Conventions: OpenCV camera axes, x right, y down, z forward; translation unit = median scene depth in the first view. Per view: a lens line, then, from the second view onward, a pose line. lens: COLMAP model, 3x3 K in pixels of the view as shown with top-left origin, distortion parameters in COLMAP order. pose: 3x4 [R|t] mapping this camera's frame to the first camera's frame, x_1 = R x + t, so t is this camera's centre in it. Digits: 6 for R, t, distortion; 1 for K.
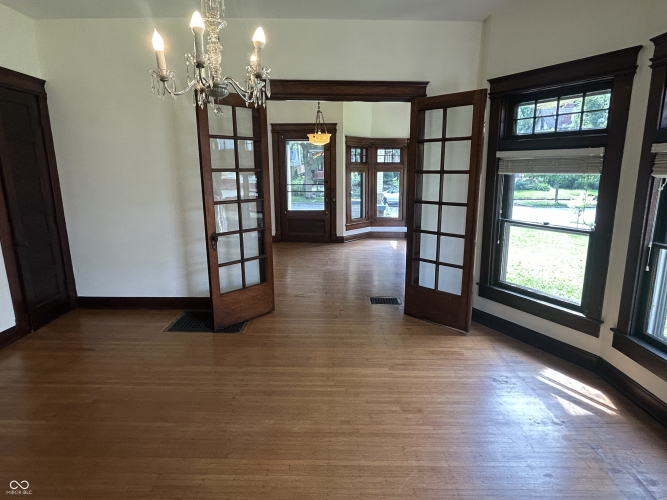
lens RADIAL K [[400.6, 0, 333.5], [0, 400.6, 250.0], [0, 0, 1]] dist [-0.010553, -0.000526]
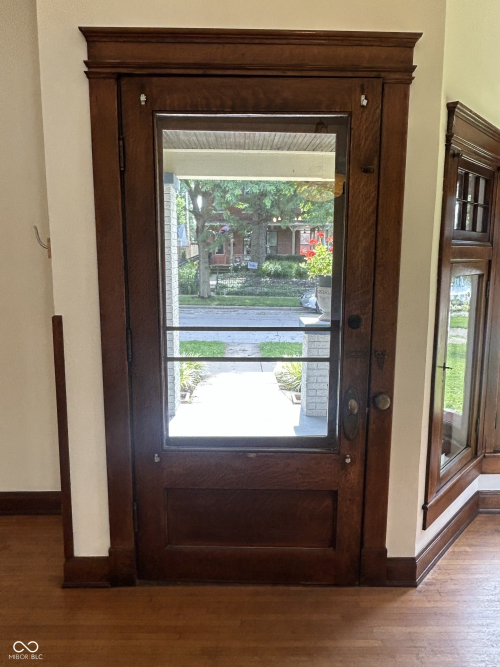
lens RADIAL K [[508.0, 0, 250.0], [0, 508.0, 333.5], [0, 0, 1]] dist [-0.012118, -0.001380]
pose [[0.999177, 0.003805, 0.040379, -0.079039], [-0.002276, 0.999281, -0.037833, -0.147275], [-0.040494, 0.037710, 0.998468, 0.705576]]
